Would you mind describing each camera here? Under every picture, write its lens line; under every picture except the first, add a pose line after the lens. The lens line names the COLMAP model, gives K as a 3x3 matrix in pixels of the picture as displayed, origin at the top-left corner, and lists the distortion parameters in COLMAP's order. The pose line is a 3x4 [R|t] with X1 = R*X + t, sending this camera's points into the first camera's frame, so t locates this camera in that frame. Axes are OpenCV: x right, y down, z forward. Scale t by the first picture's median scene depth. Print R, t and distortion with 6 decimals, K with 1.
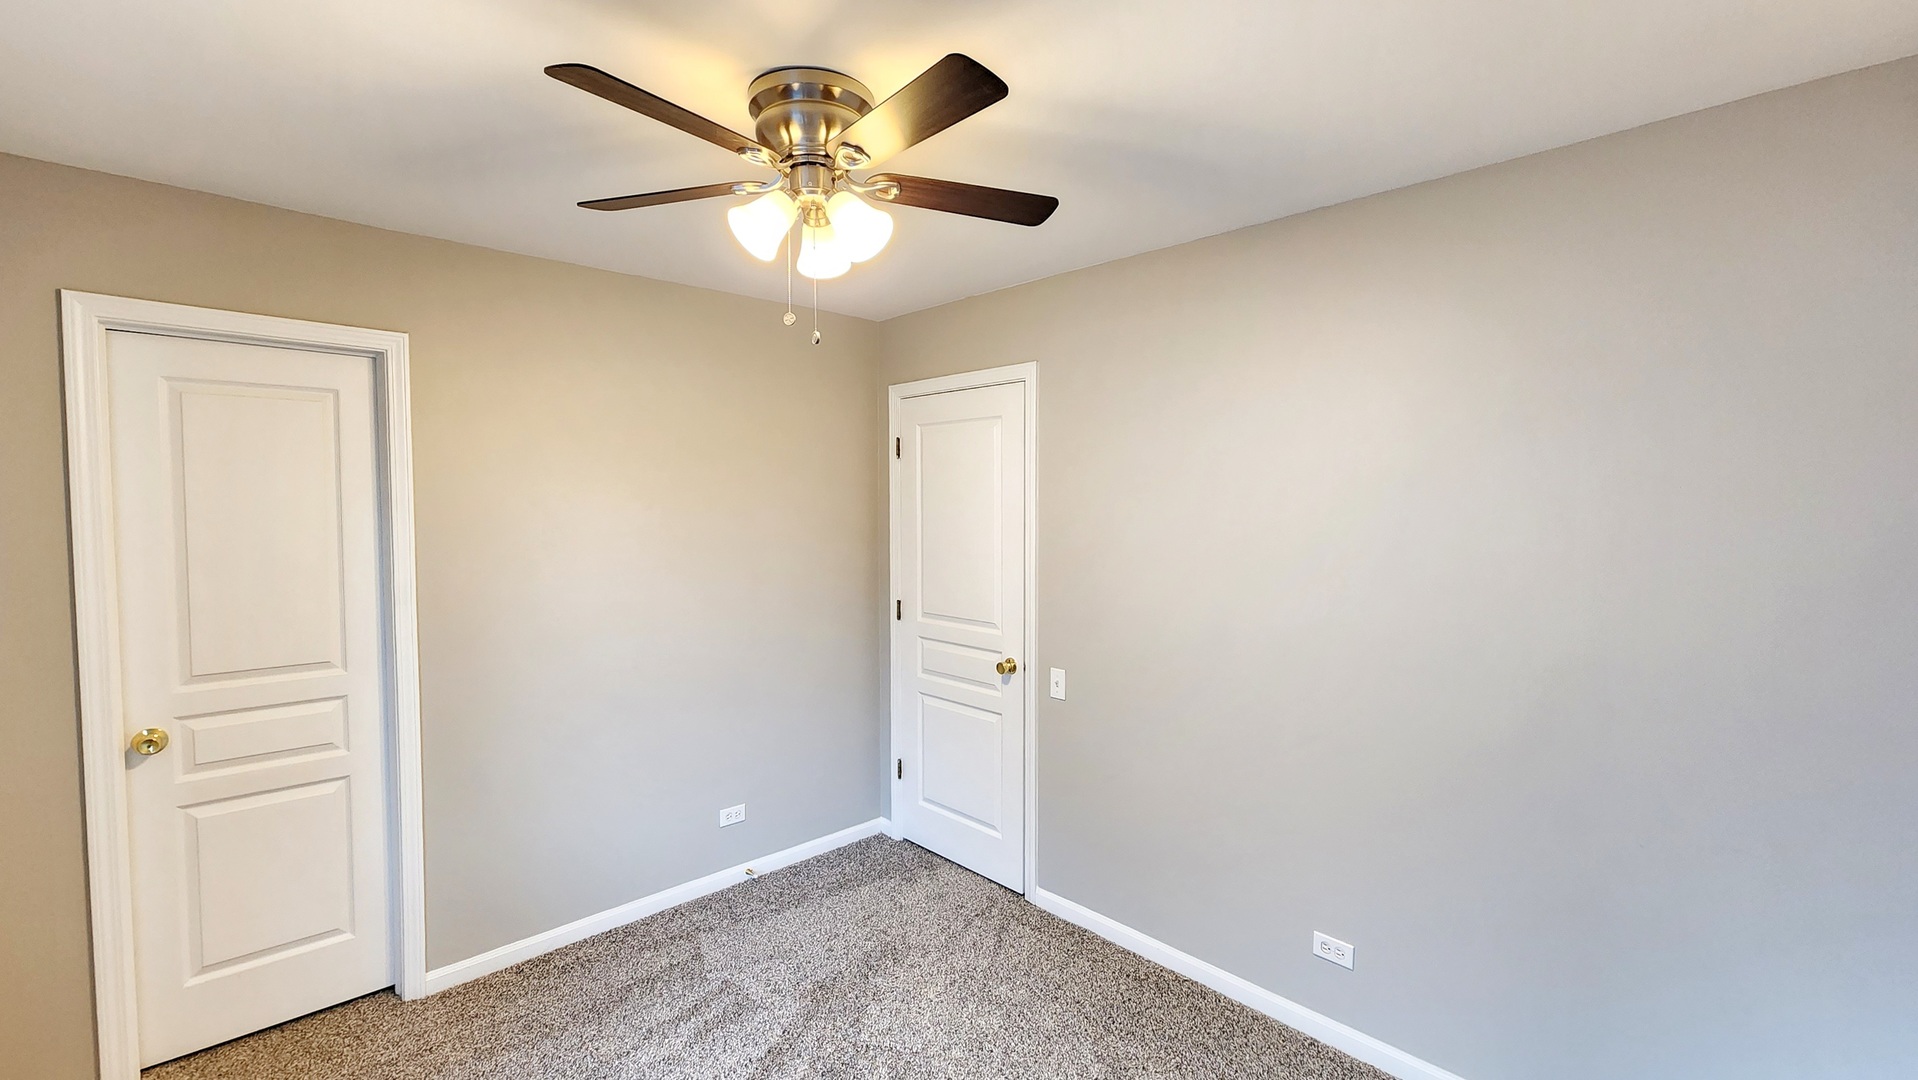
lens RADIAL K [[791.7, 0, 947.7], [0, 791.7, 536.5], [0, 0, 1]] dist [-0.003205, 0.000339]
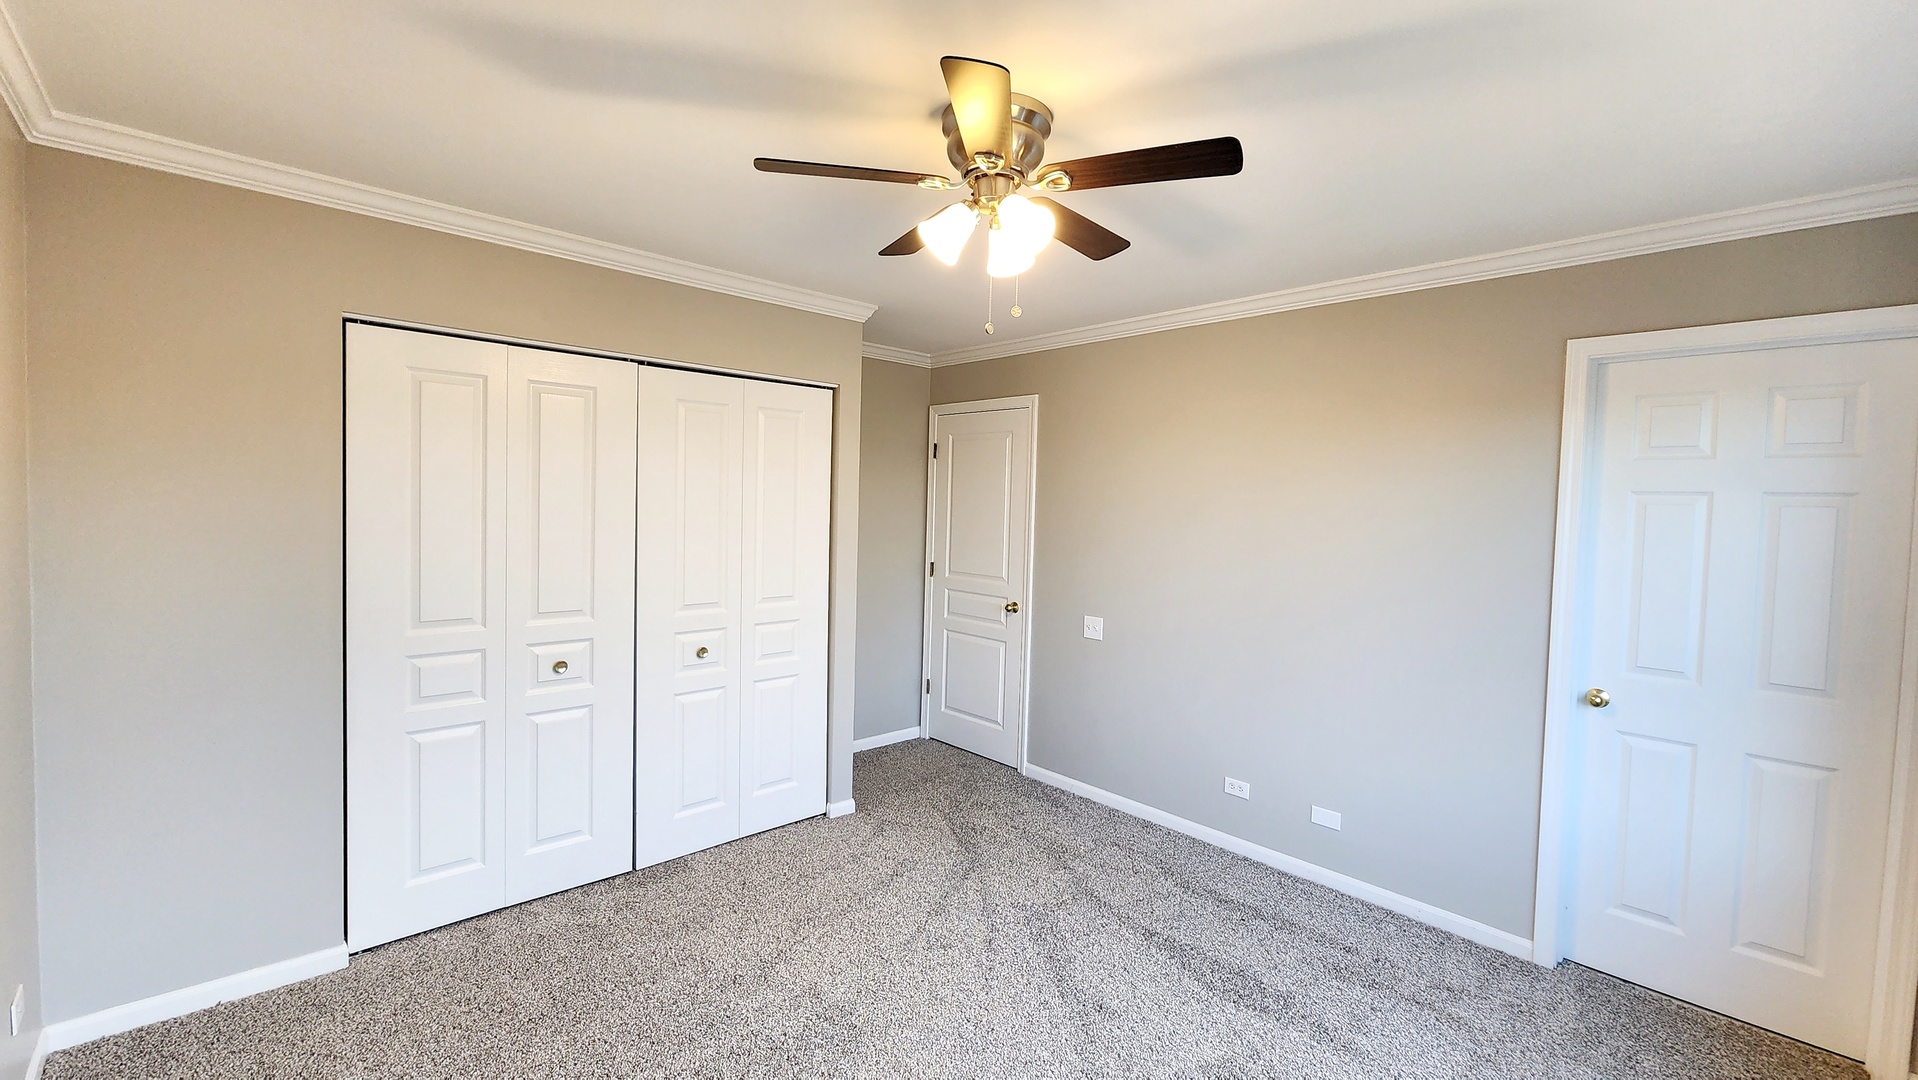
lens RADIAL K [[791.7, 0, 947.7], [0, 791.7, 536.5], [0, 0, 1]] dist [-0.003205, 0.000339]
pose [[0.932629, 0.005416, 0.360795, -0.545283], [-0.010324, 0.999879, 0.011678, 0.022074], [-0.360688, -0.014616, 0.932572, -0.277445]]
